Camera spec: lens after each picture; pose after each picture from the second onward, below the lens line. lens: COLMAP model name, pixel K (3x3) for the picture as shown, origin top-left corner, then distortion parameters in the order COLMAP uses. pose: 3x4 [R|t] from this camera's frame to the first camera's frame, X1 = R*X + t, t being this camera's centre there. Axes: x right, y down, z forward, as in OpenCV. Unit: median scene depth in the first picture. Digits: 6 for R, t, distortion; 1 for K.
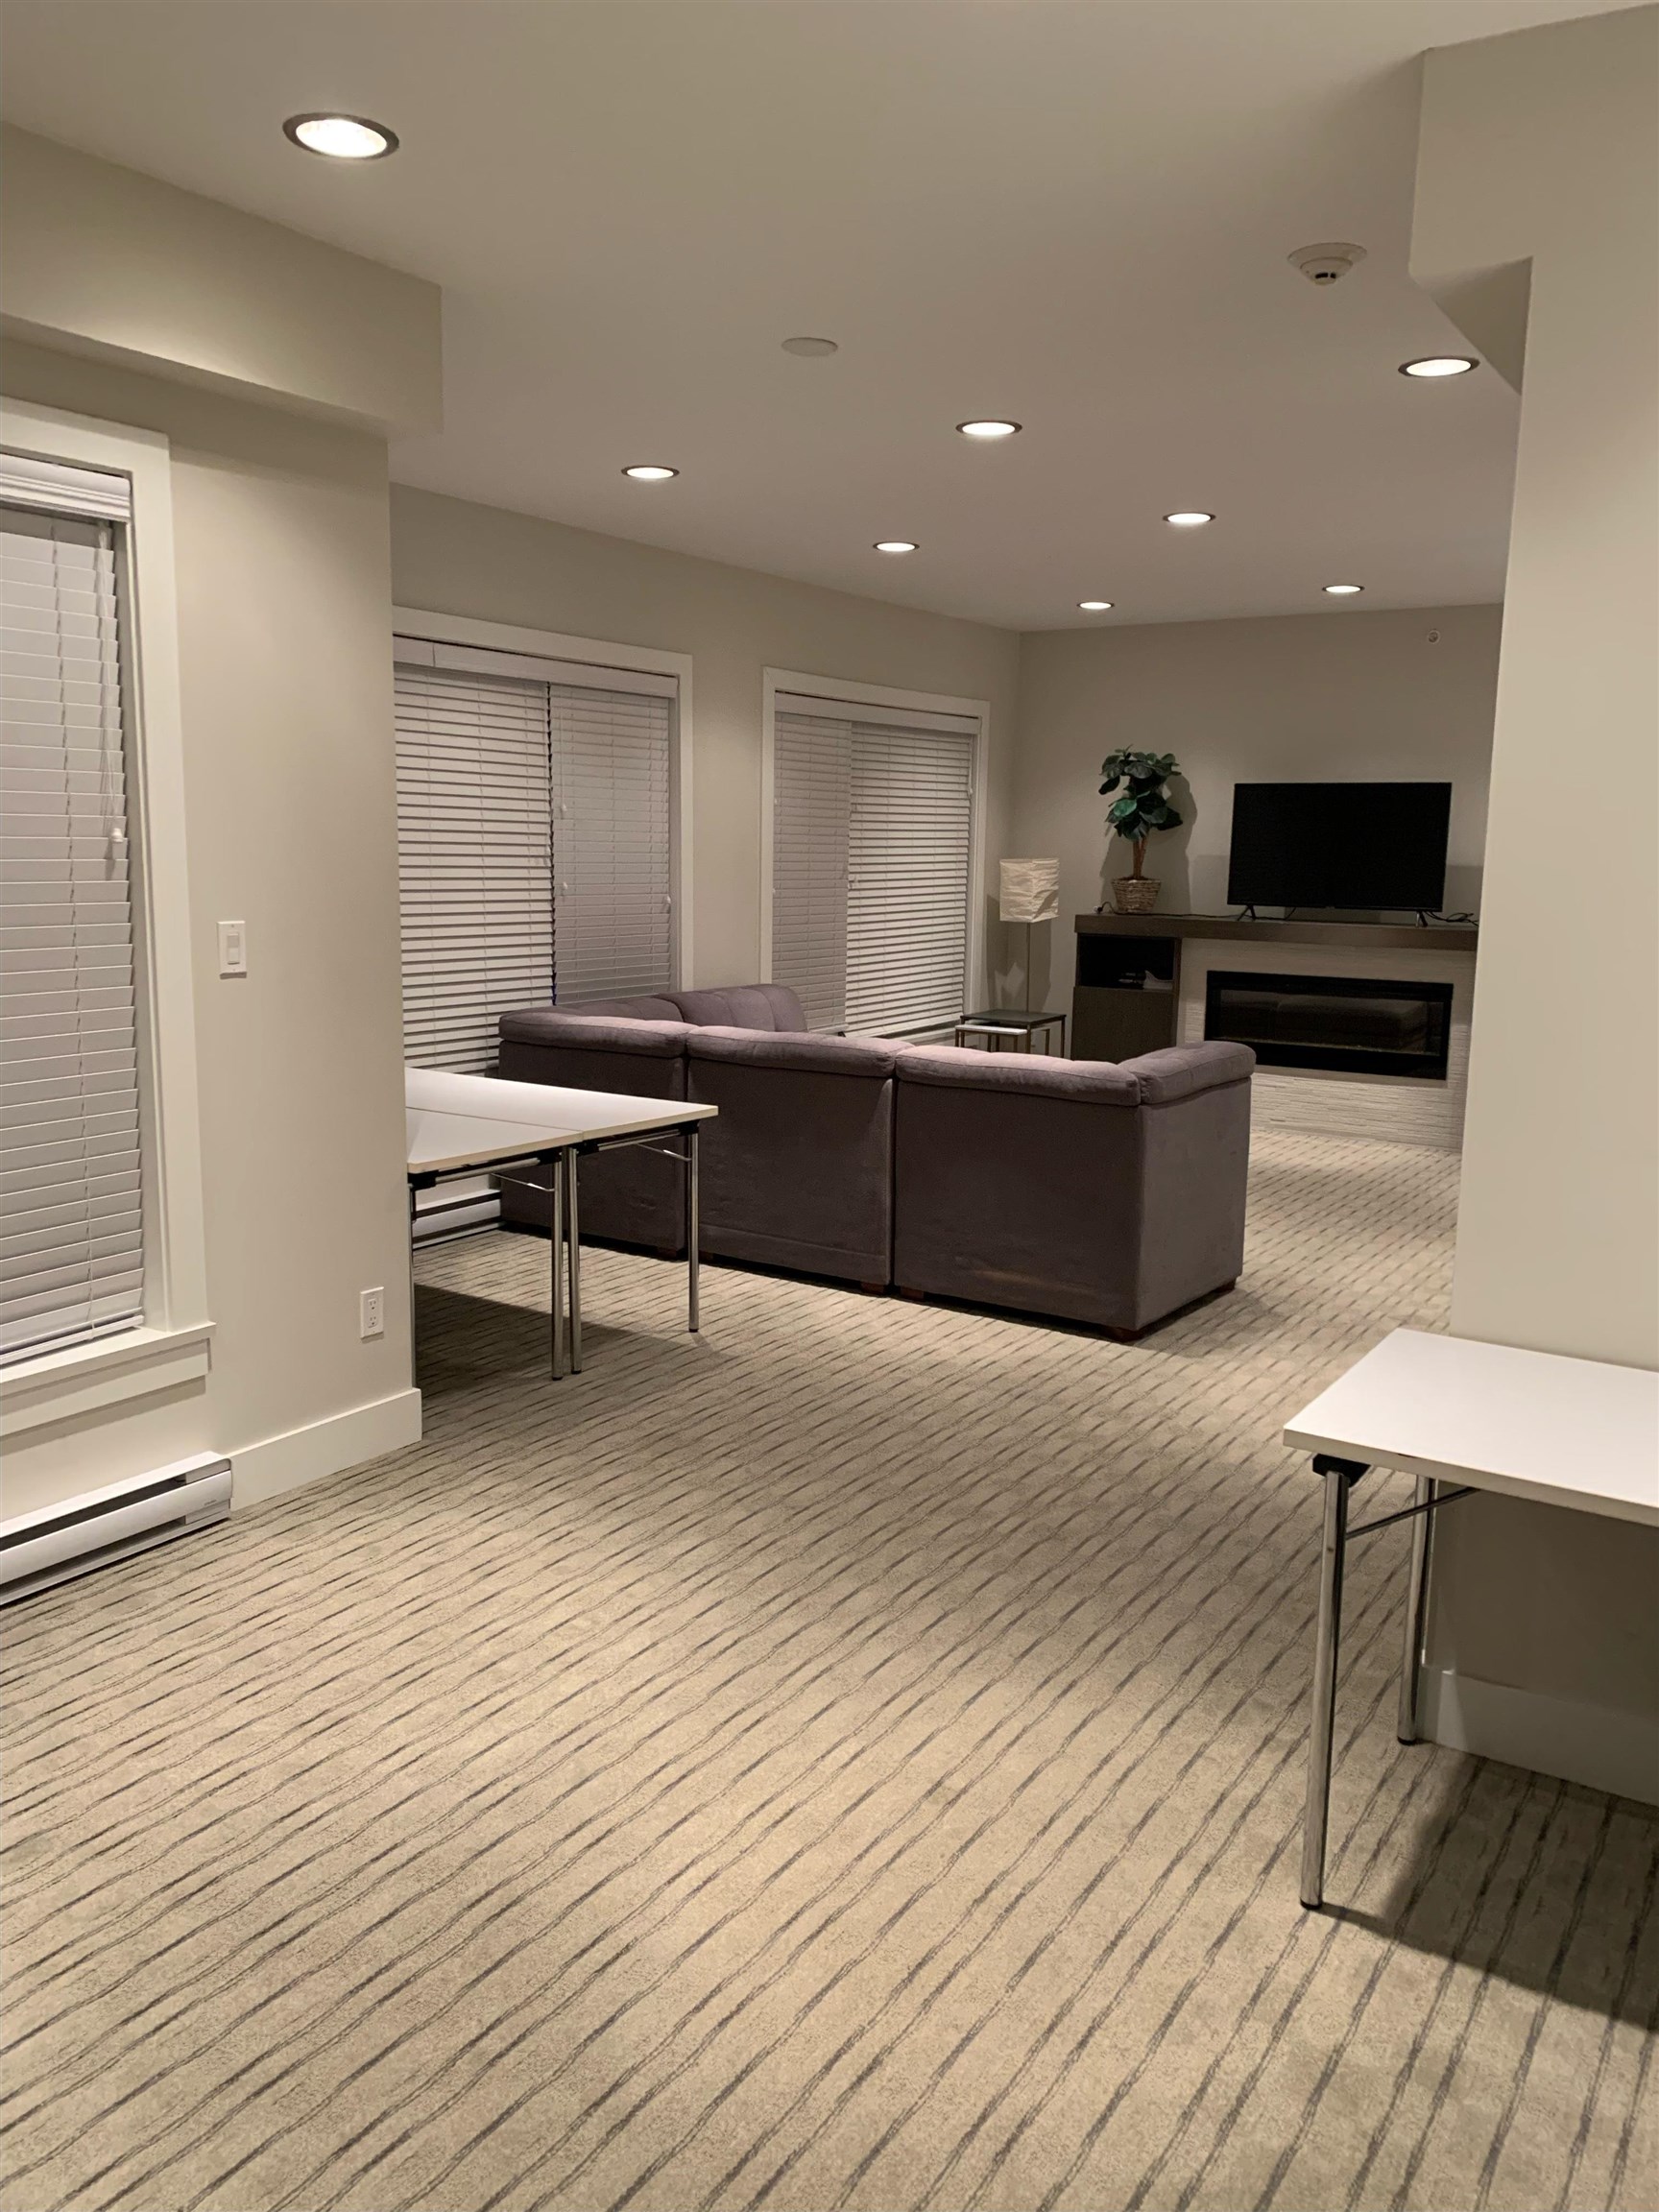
lens RADIAL K [[1679.1, 0, 820.2], [0, 1679.1, 1133.8], [0, 0, 1]] dist [0.115001, -0.001552]
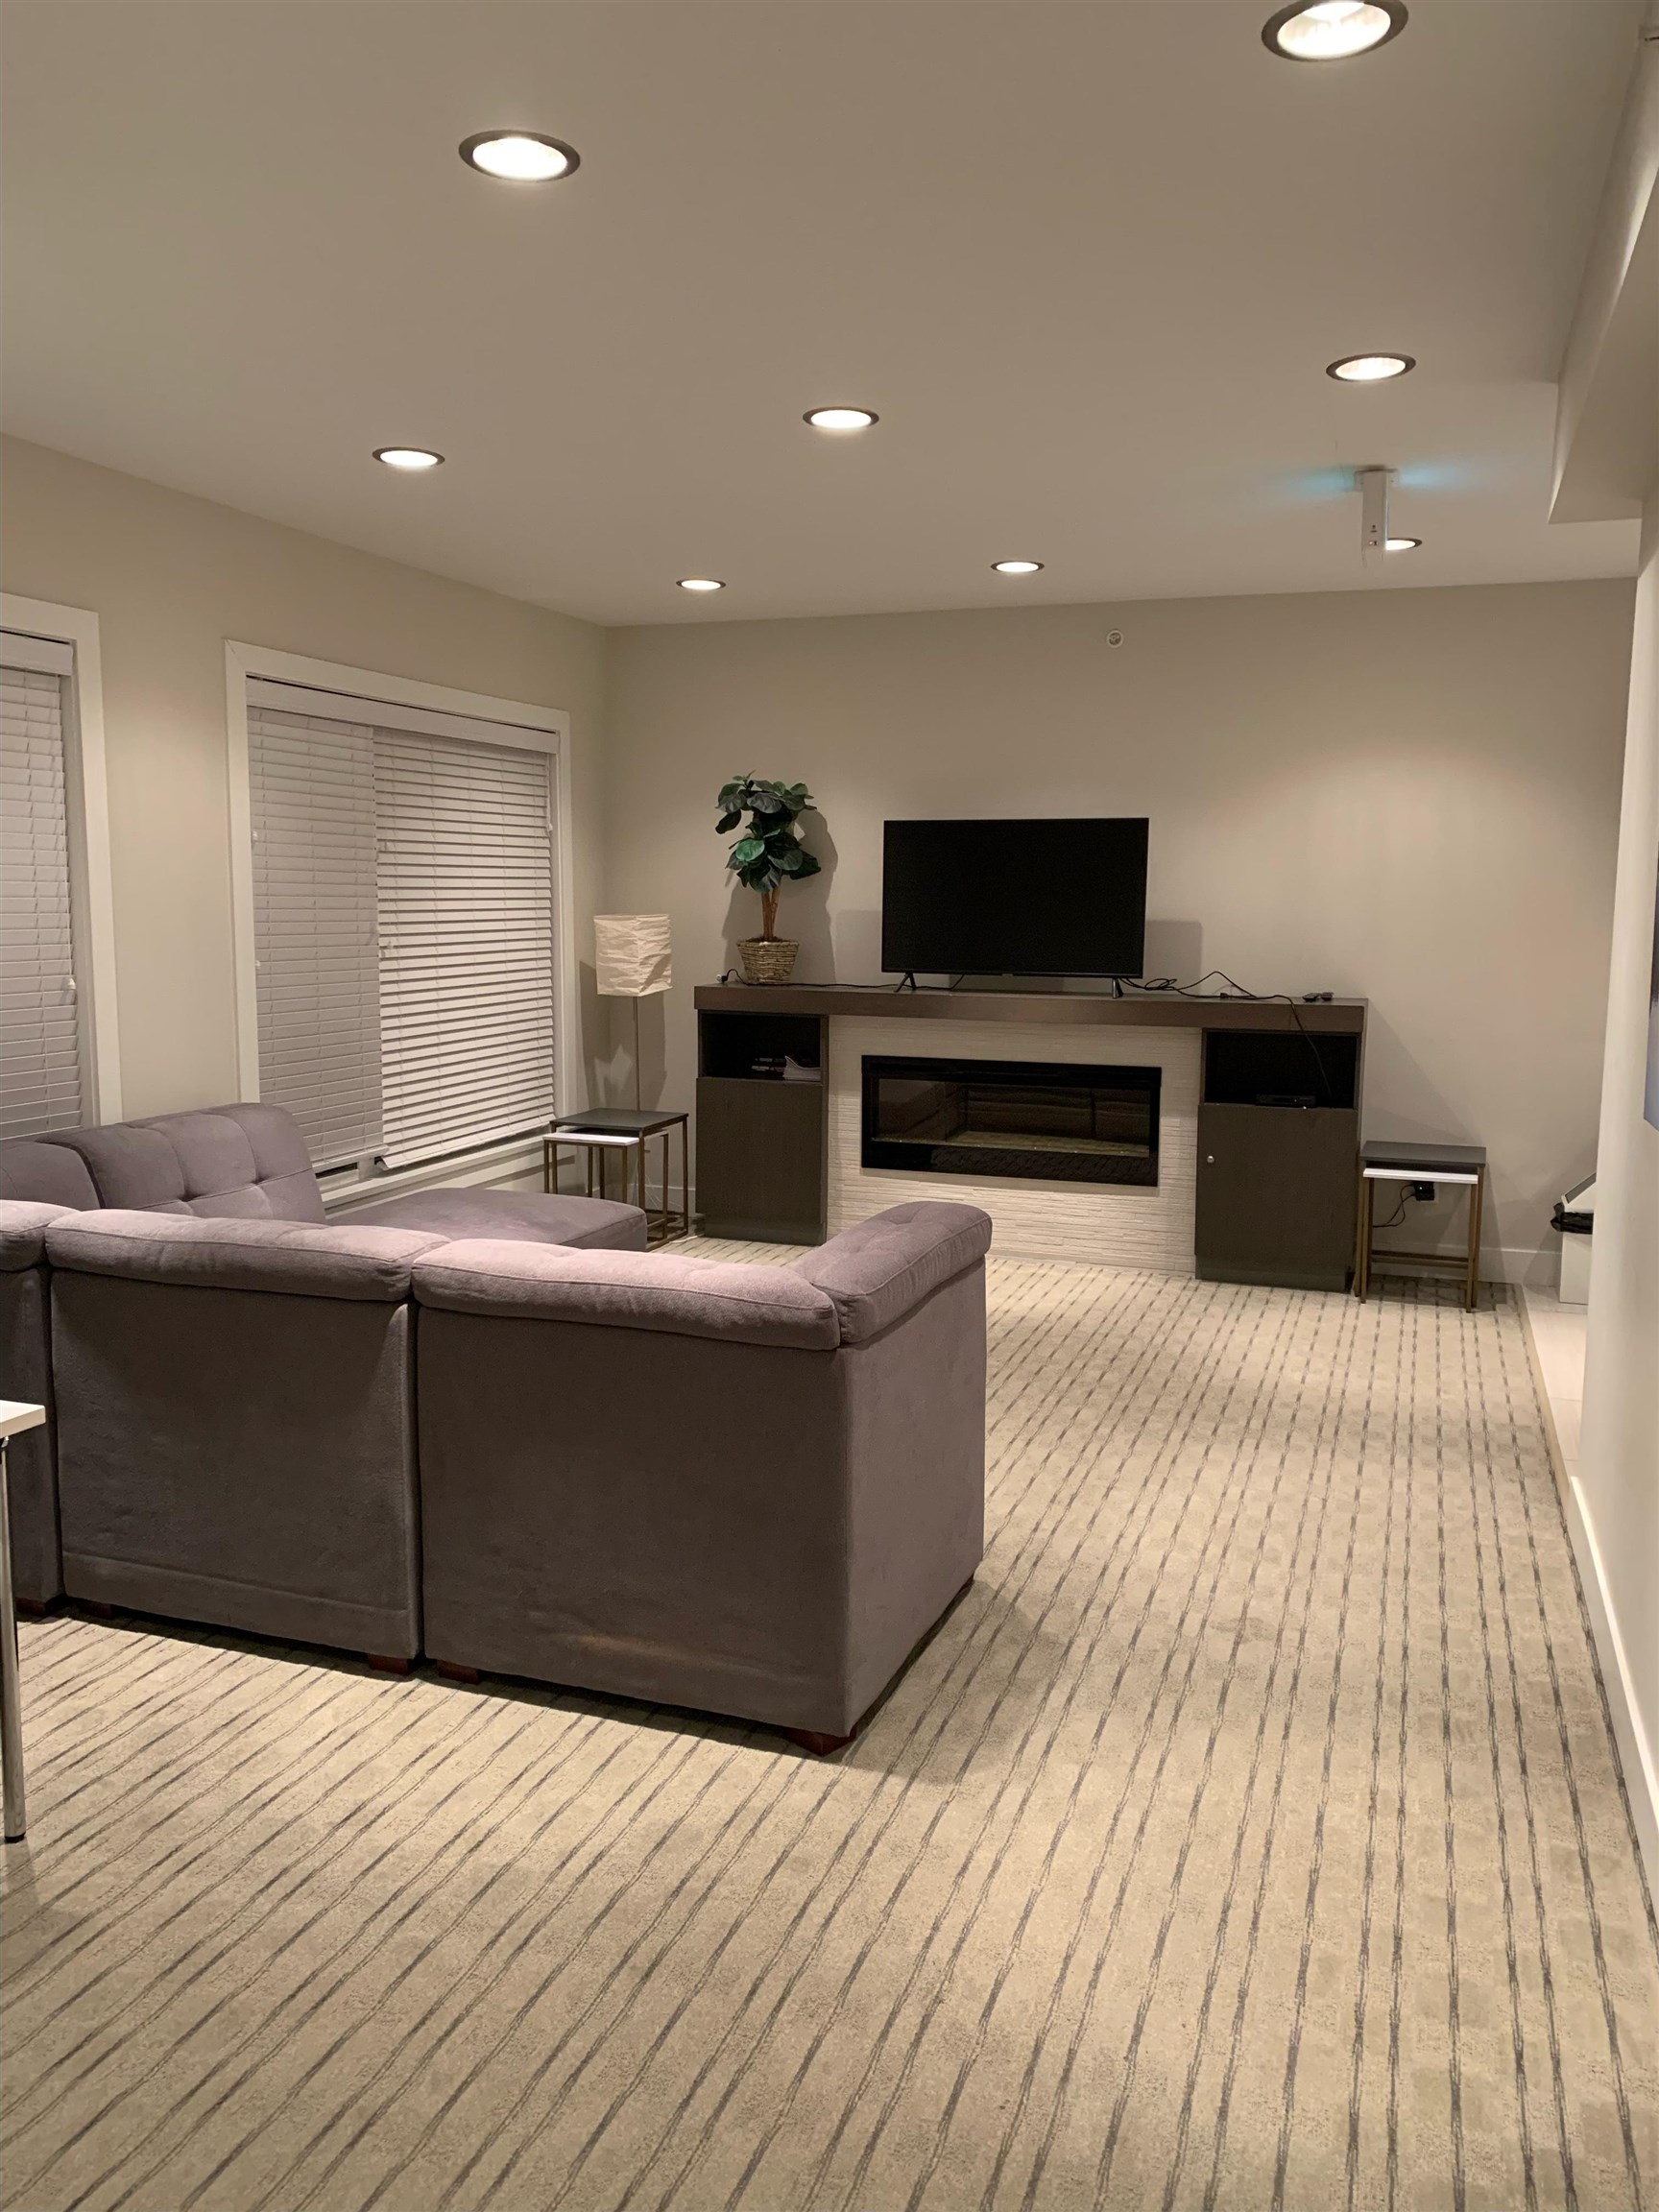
lens RADIAL K [[1667.7, 0, 829.5], [0, 1667.7, 1106.0], [0, 0, 1]] dist [0.047504, -0.076582]
pose [[0.971757, -0.034862, 0.233395, 0.069193], [0.044863, 0.998282, -0.037678, -0.096156], [-0.231680, 0.047085, 0.971652, 0.543432]]
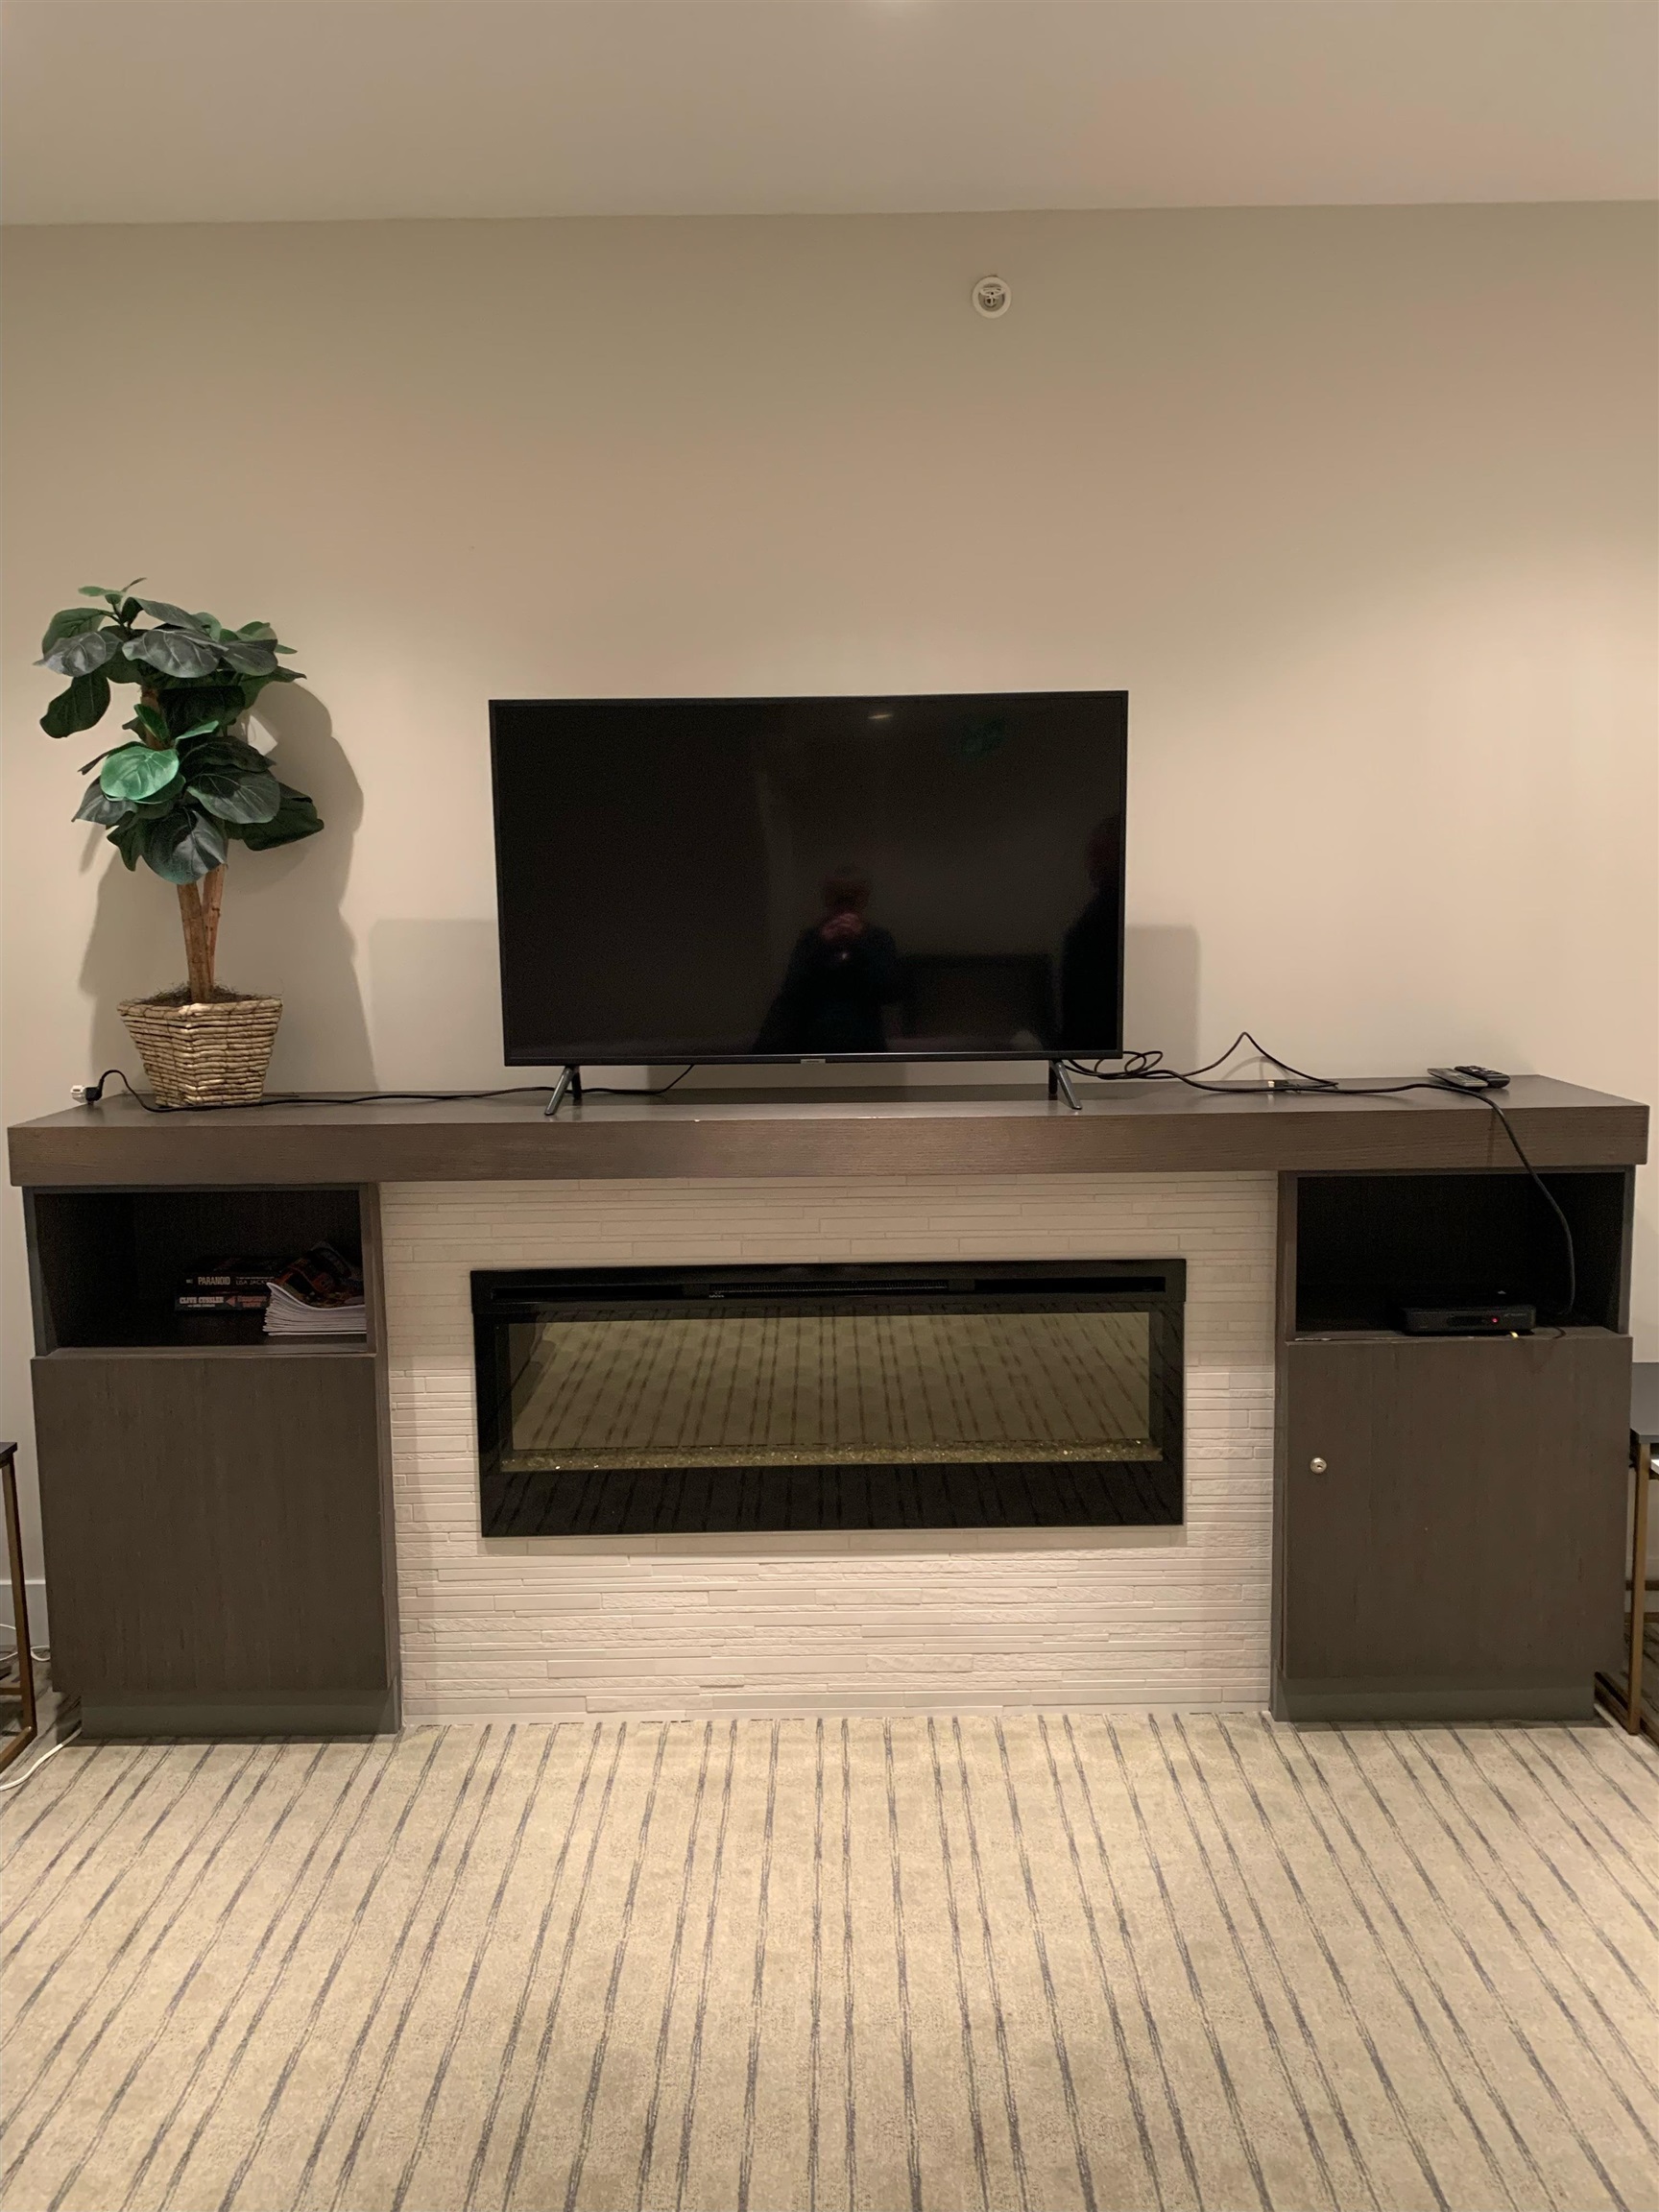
lens RADIAL K [[1667.7, 0, 829.5], [0, 1667.7, 1106.0], [0, 0, 1]] dist [0.047504, -0.076582]
pose [[0.836162, -0.094621, 0.540259, 0.252838], [0.118228, 0.992945, -0.009077, -0.254027], [-0.535589, 0.071464, 0.841450, 1.503412]]
